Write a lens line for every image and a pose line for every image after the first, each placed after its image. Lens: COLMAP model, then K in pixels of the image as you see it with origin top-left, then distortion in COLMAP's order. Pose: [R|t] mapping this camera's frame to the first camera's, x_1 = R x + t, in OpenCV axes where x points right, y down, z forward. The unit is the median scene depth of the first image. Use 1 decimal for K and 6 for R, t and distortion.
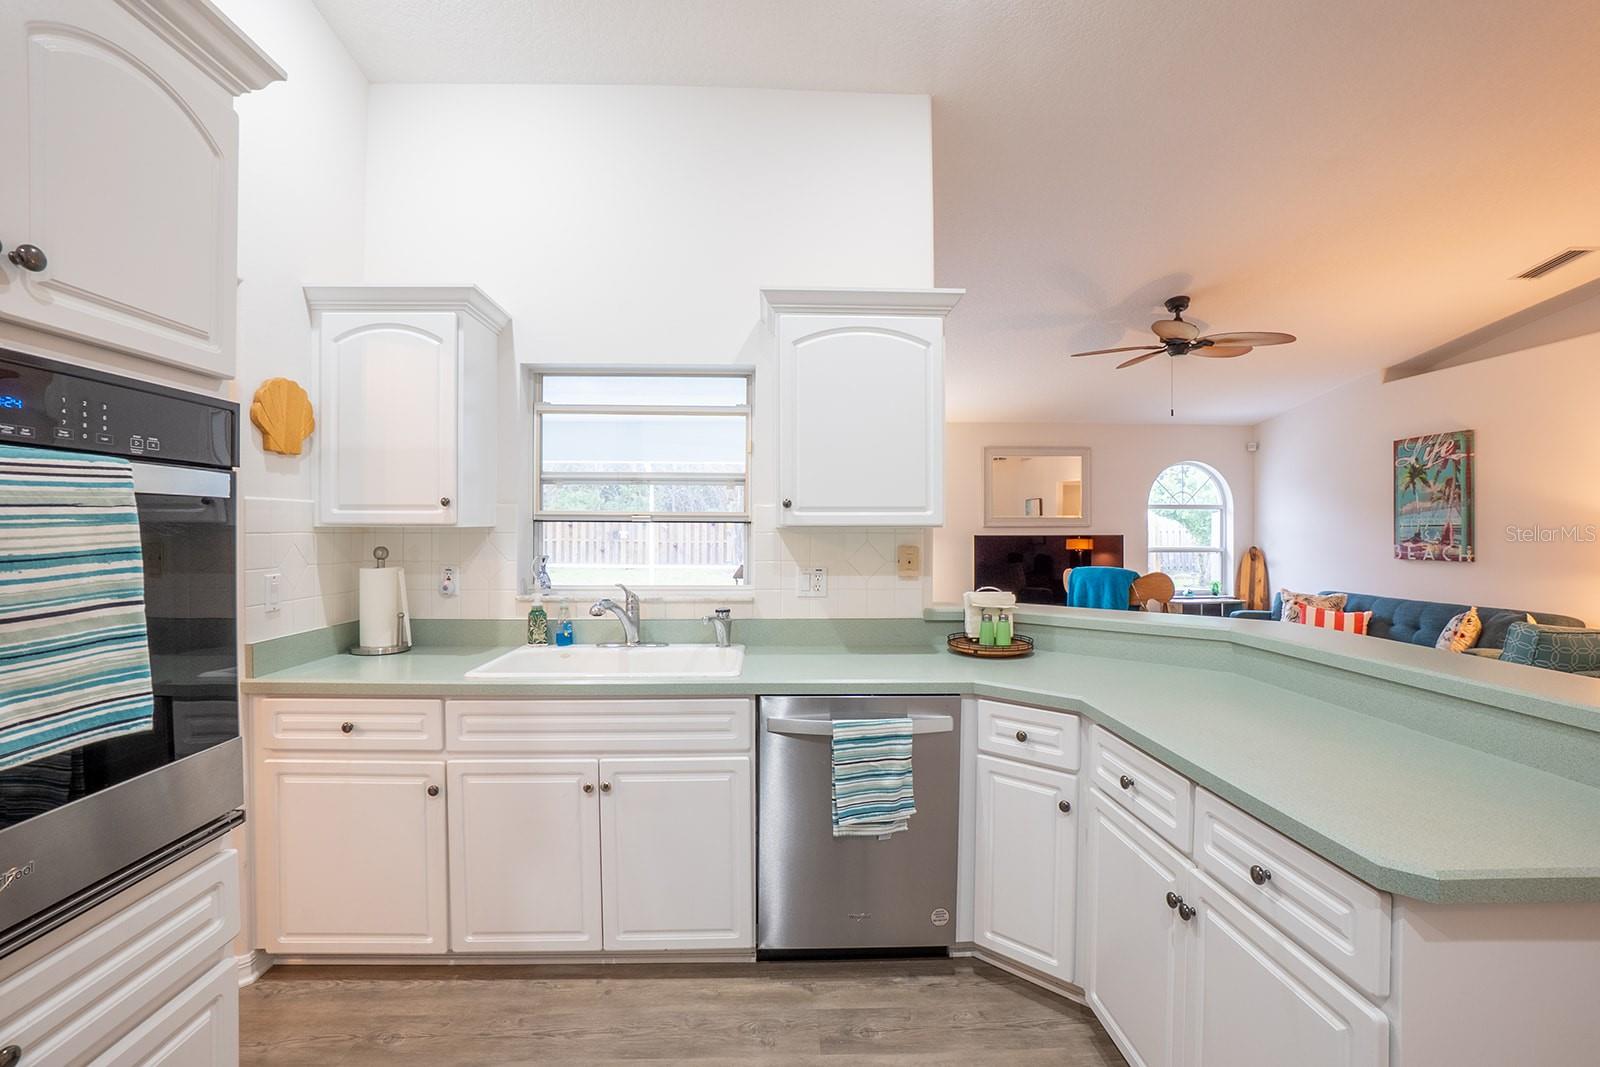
lens RADIAL K [[713.8, 0, 795.8], [0, 713.8, 530.8], [0, 0, 1]] dist [-0.047102, 0.013172]
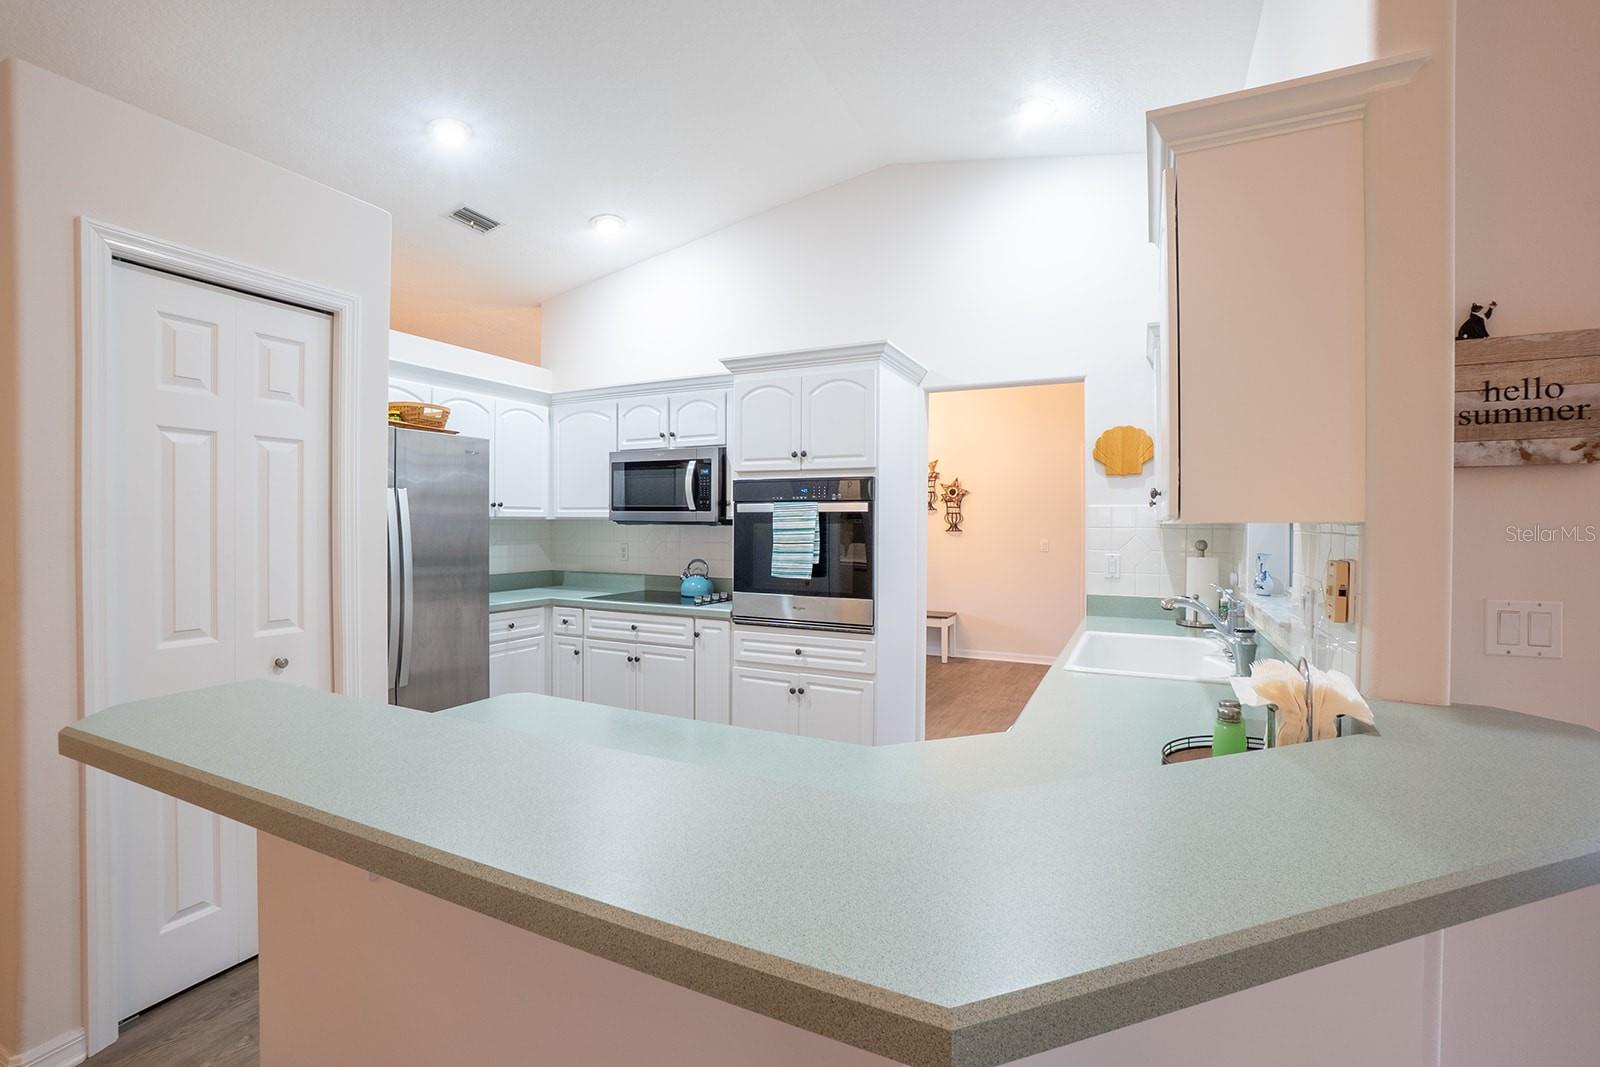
lens RADIAL K [[713.8, 0, 798.1], [0, 713.8, 525.6], [0, 0, 1]] dist [-0.047102, 0.013172]
pose [[-0.476837, -0.001973, -0.878989, 1.897299], [-0.011427, 0.999927, 0.003954, 0.000282], [0.878917, 0.011929, -0.476825, 2.213893]]
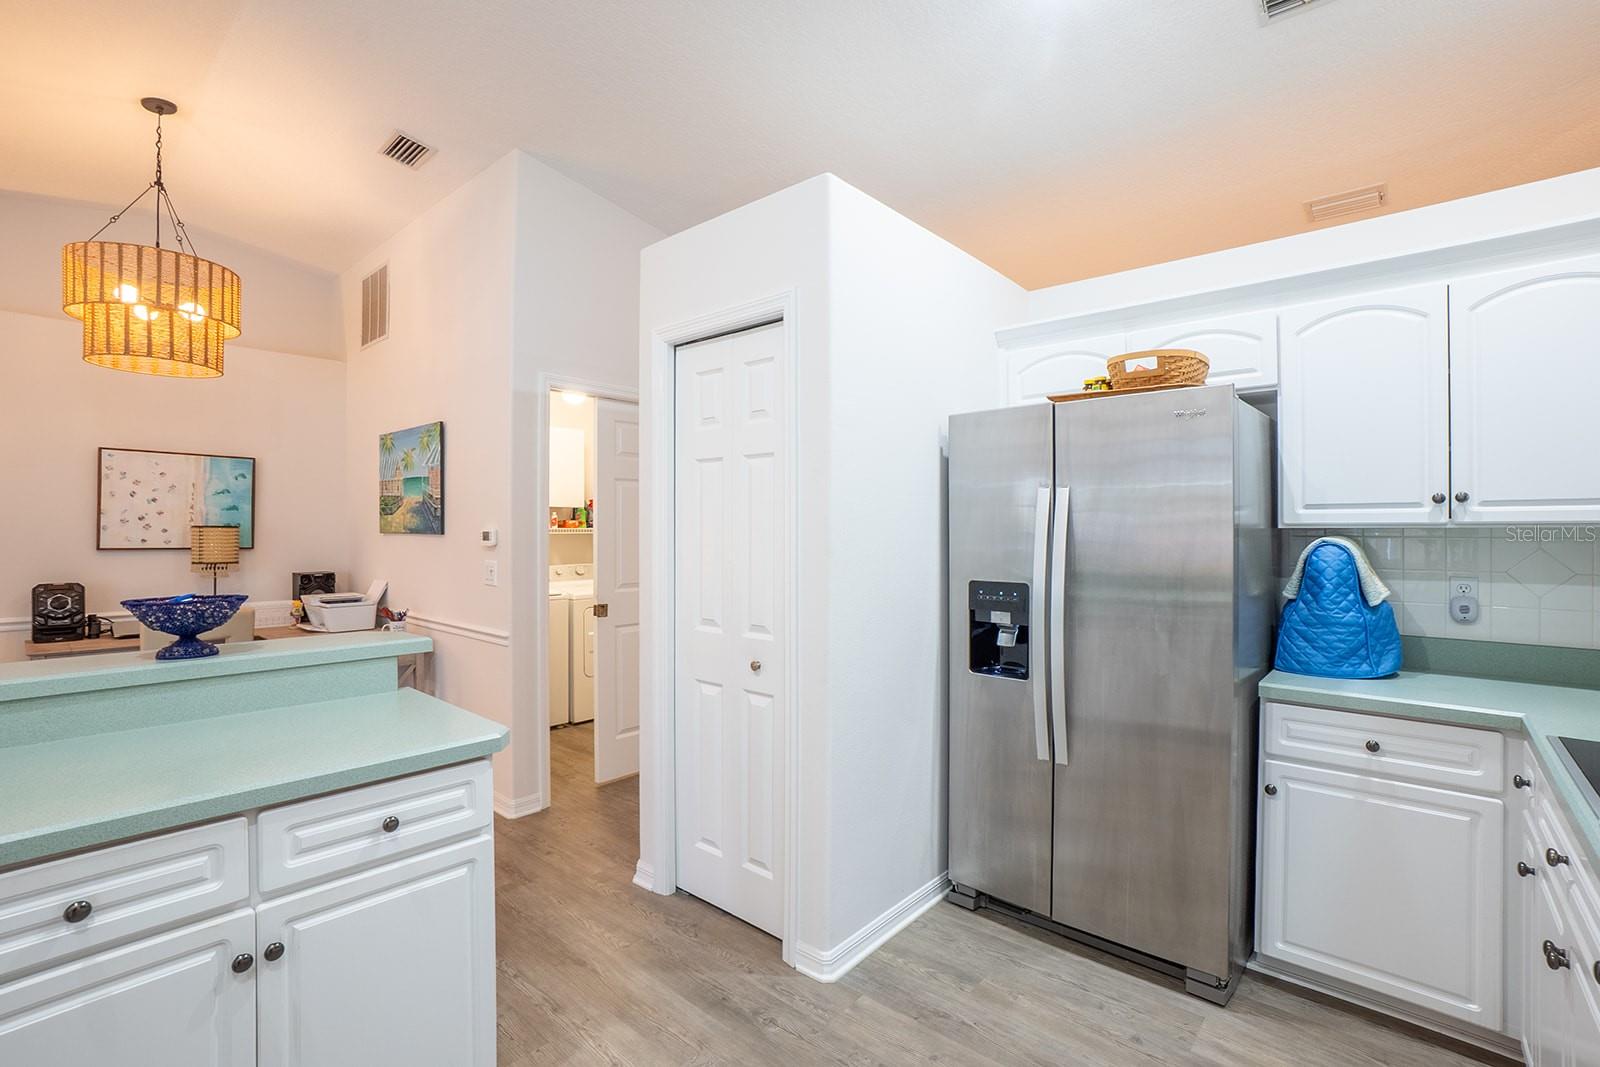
lens RADIAL K [[713.8, 0, 790.0], [0, 713.8, 528.0], [0, 0, 1]] dist [-0.047102, 0.013172]
pose [[-0.725625, -0.002344, 0.688087, -0.651074], [0.000729, 0.999991, 0.004175, -0.009722], [-0.688090, 0.003531, -0.725617, 1.479145]]
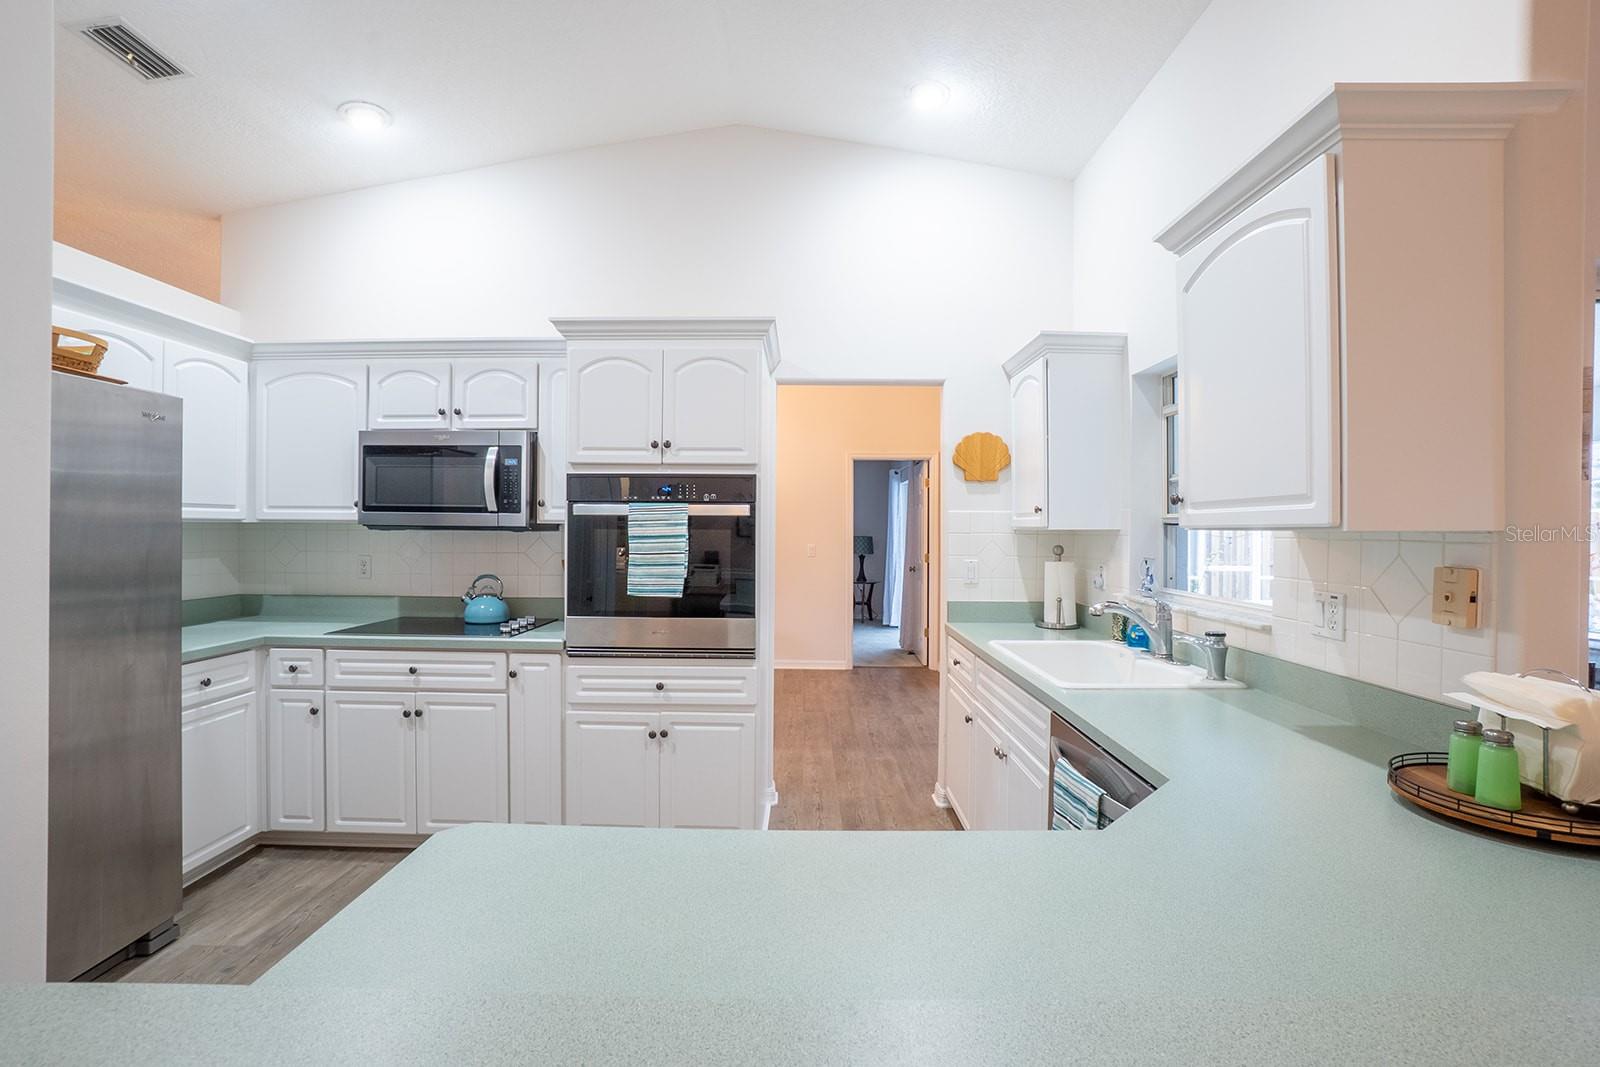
lens RADIAL K [[713.8, 0, 794.6], [0, 713.8, 526.9], [0, 0, 1]] dist [-0.047102, 0.013172]
pose [[-0.052181, -0.005861, -0.998620, 1.673736], [-0.012088, 0.999913, -0.005237, 0.002851], [0.998564, 0.011798, -0.052248, 1.342541]]
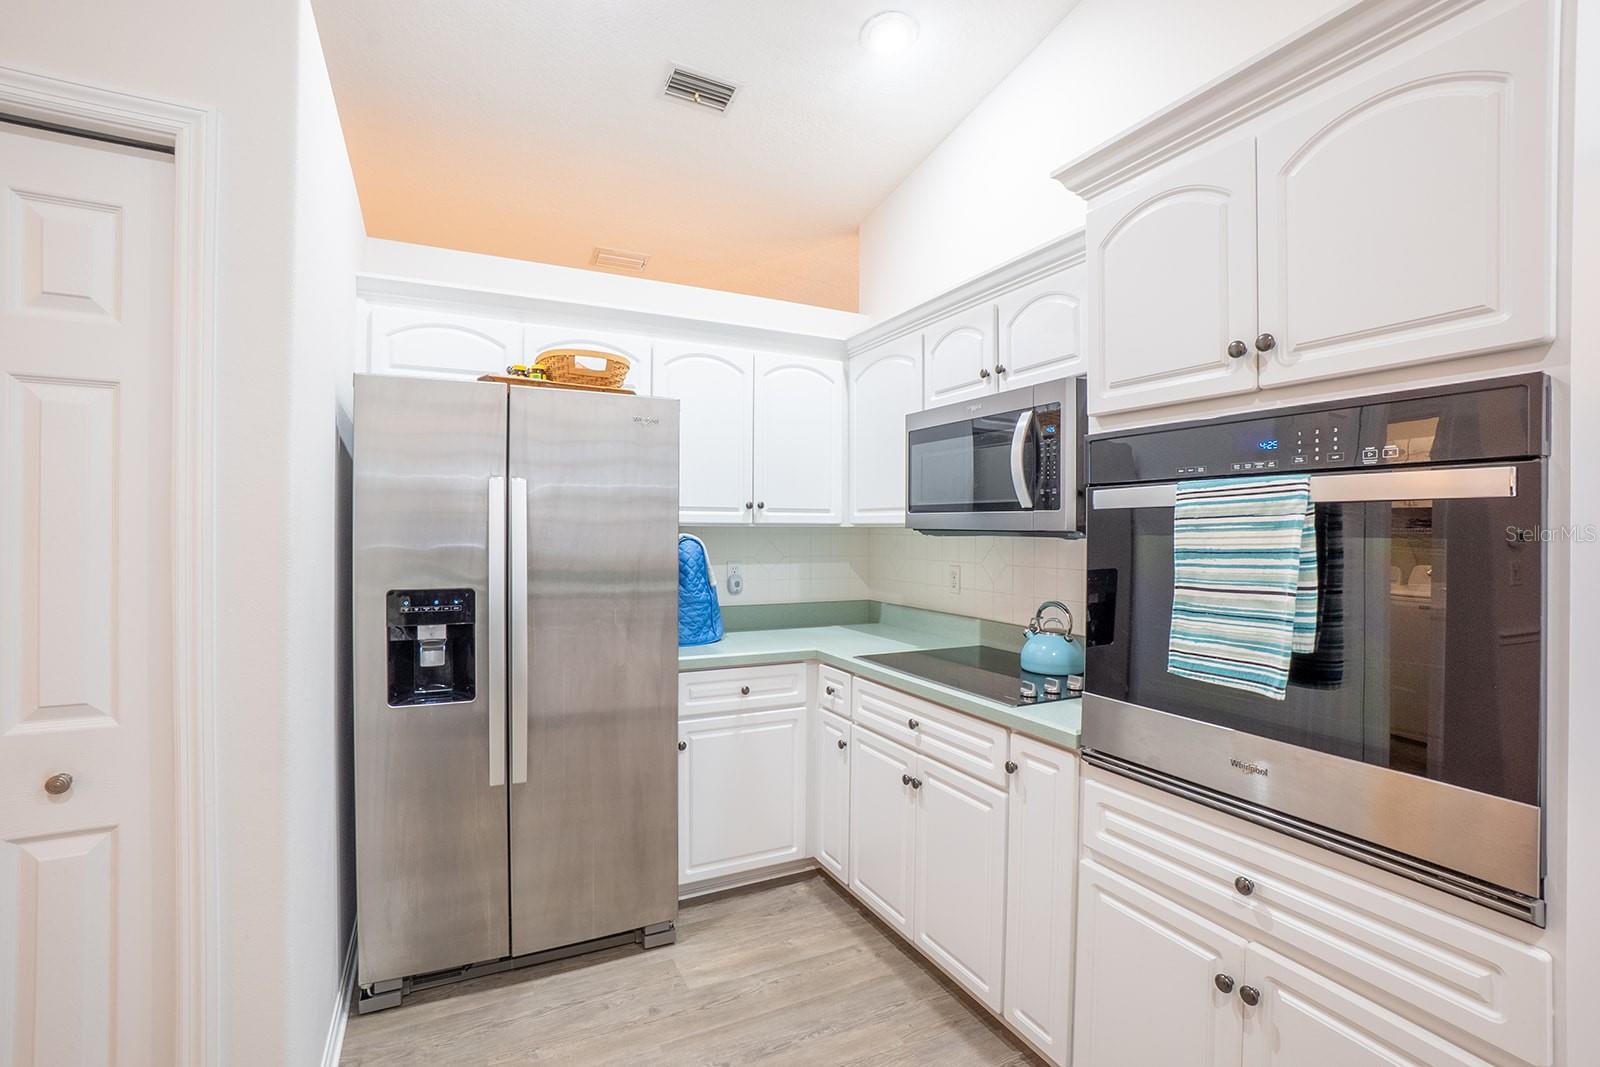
lens RADIAL K [[713.8, 0, 798.3], [0, 713.8, 532.7], [0, 0, 1]] dist [-0.047102, 0.013172]
pose [[-0.911940, -0.007525, -0.410254, 0.269822], [-0.012058, 0.999891, 0.008463, -0.002817], [0.410145, 0.012664, -0.911932, 1.451425]]
